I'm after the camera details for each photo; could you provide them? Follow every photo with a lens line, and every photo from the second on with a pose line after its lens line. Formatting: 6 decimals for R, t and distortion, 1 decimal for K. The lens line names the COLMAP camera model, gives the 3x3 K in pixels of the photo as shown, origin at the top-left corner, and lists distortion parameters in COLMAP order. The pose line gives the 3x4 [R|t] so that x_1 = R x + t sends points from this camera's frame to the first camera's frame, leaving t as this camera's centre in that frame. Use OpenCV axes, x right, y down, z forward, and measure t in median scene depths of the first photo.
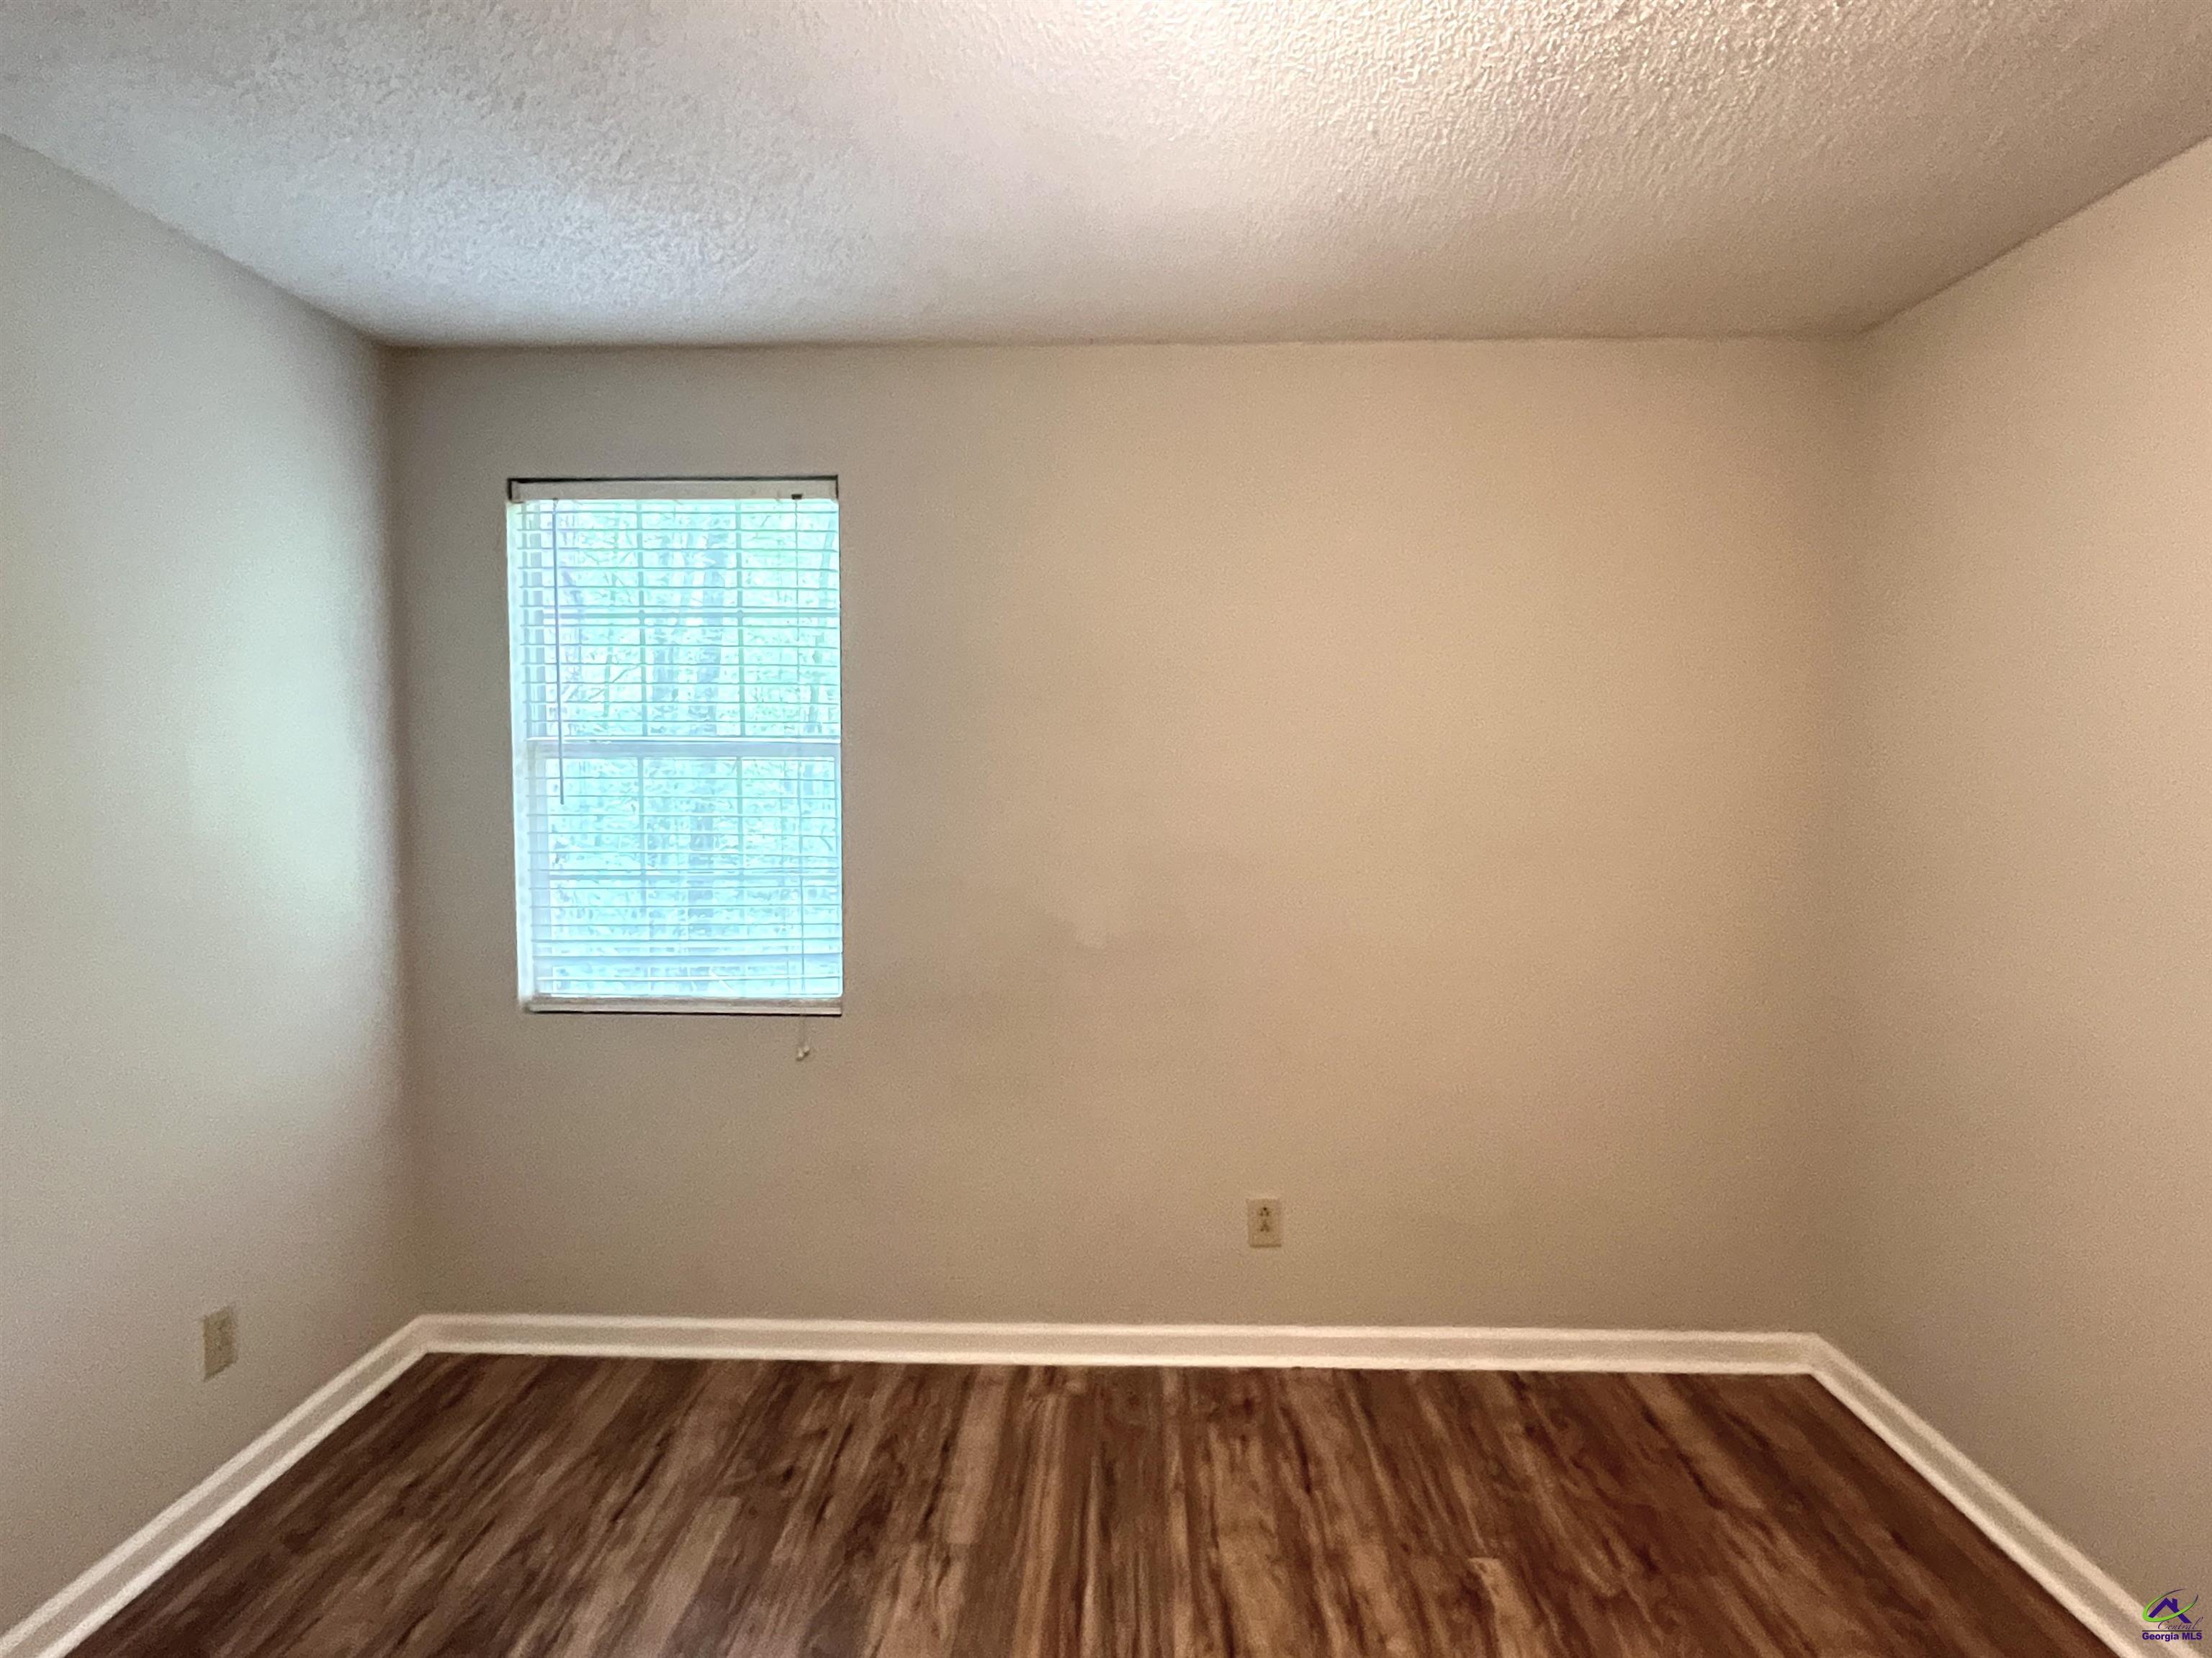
lens RADIAL K [[1257.3, 0, 1094.3], [0, 1257.3, 821.9], [0, 0, 1]] dist [0.001293, 0.000776]
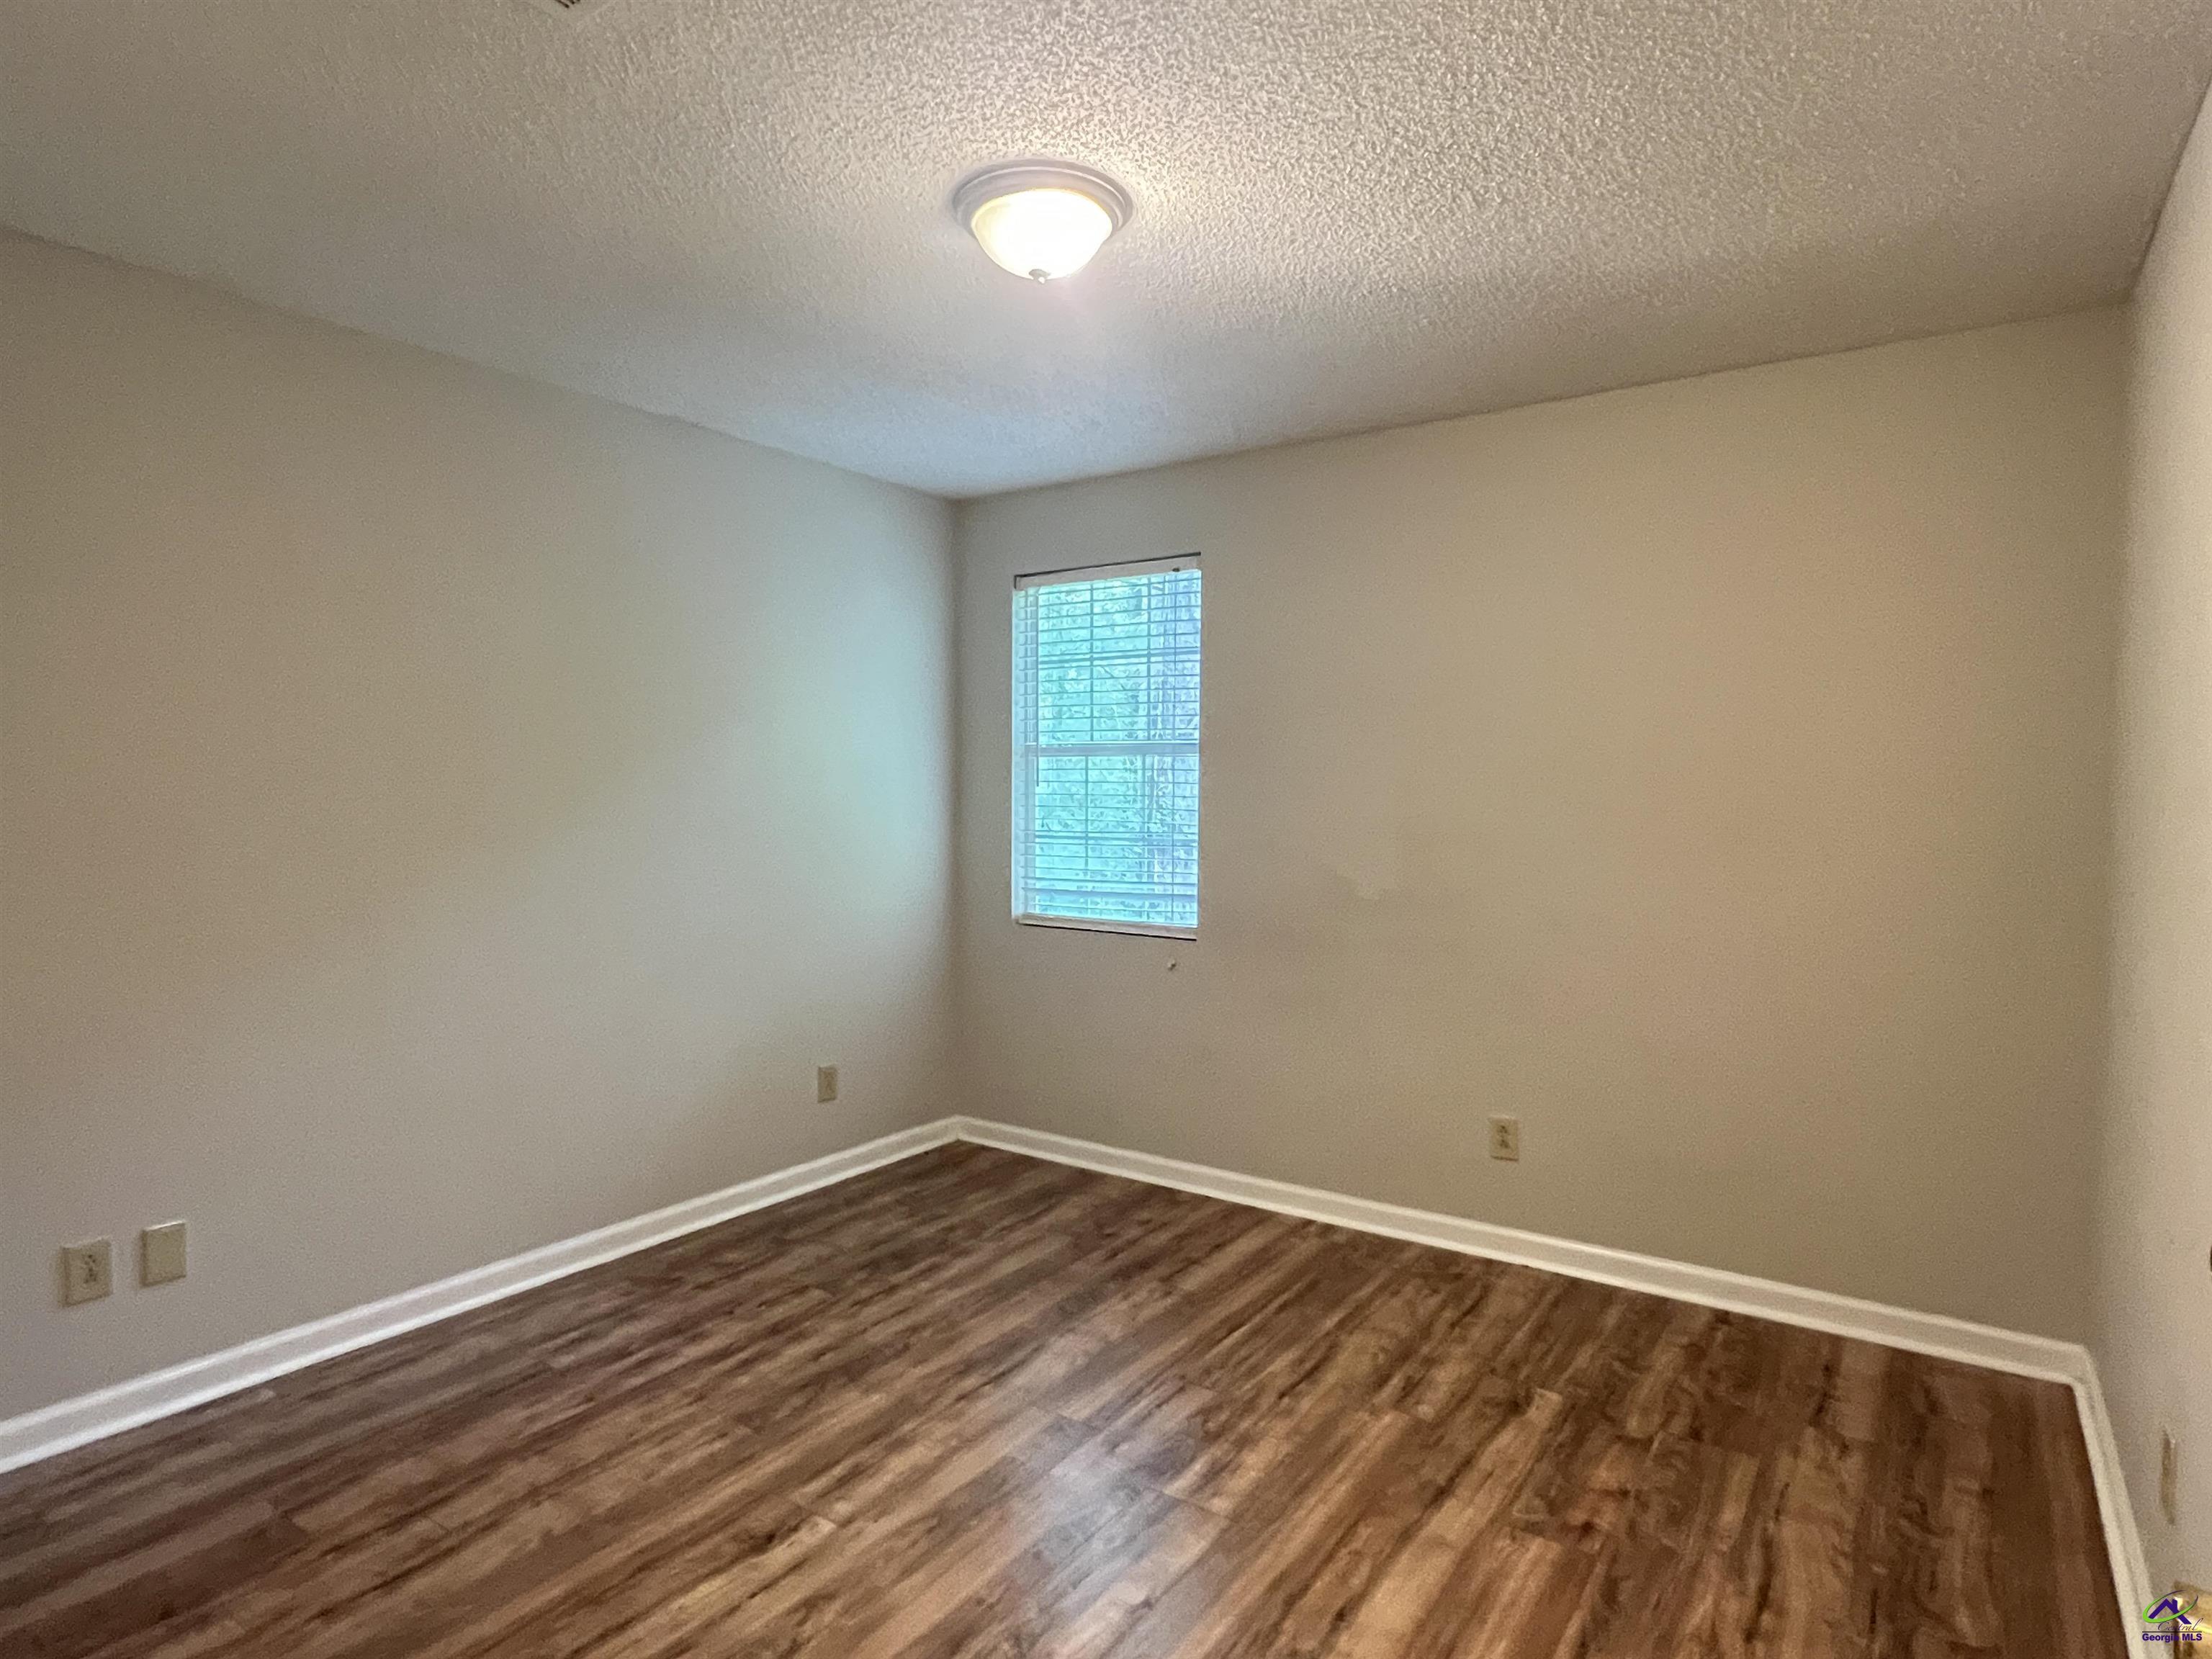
lens RADIAL K [[1257.4, 0, 1094.3], [0, 1257.4, 822.4], [0, 0, 1]] dist [0.001293, 0.000776]
pose [[0.833018, 0.018574, -0.552935, 0.499110], [-0.033743, 0.999281, -0.017267, 0.055747], [0.552216, 0.033042, 0.833046, -0.232254]]
